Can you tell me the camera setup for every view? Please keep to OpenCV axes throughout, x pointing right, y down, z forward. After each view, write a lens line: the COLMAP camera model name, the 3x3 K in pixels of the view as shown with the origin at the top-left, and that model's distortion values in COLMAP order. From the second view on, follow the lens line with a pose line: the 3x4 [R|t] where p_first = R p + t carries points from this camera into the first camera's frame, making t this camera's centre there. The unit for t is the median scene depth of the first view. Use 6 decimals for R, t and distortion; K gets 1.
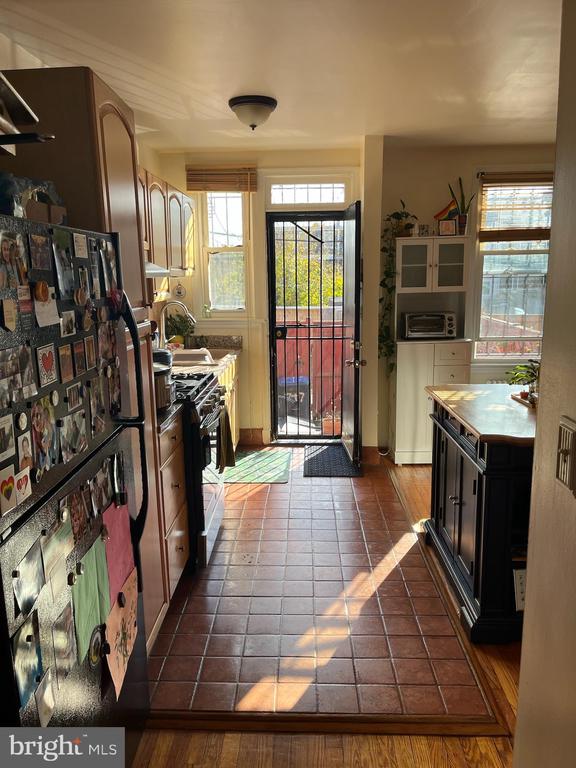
lens RADIAL K [[582.2, 0, 272.6], [0, 582.2, 384.4], [0, 0, 1]] dist [0.061916, -0.080304]
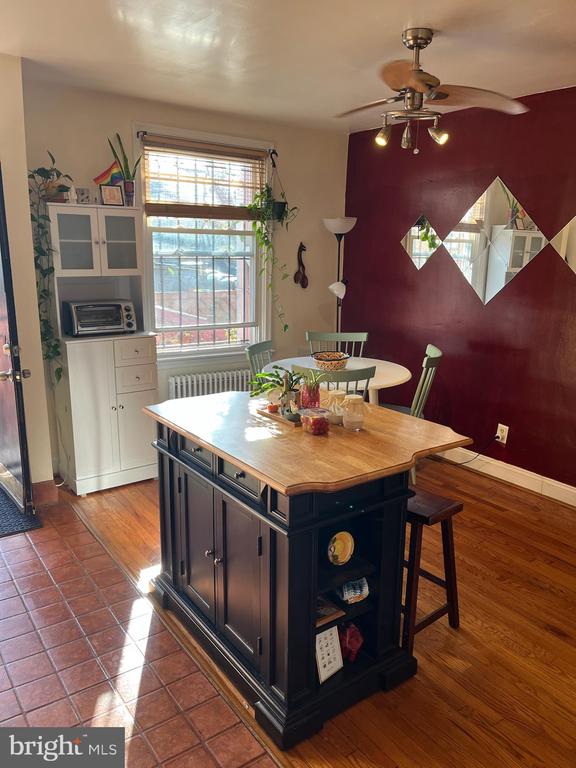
lens RADIAL K [[582.2, 0, 272.6], [0, 582.2, 384.4], [0, 0, 1]] dist [0.061916, -0.080304]
pose [[0.788403, -0.113440, 0.604609, -0.044257], [0.085648, 0.993519, 0.074726, -0.050284], [-0.609167, -0.007131, 0.793010, 0.223118]]
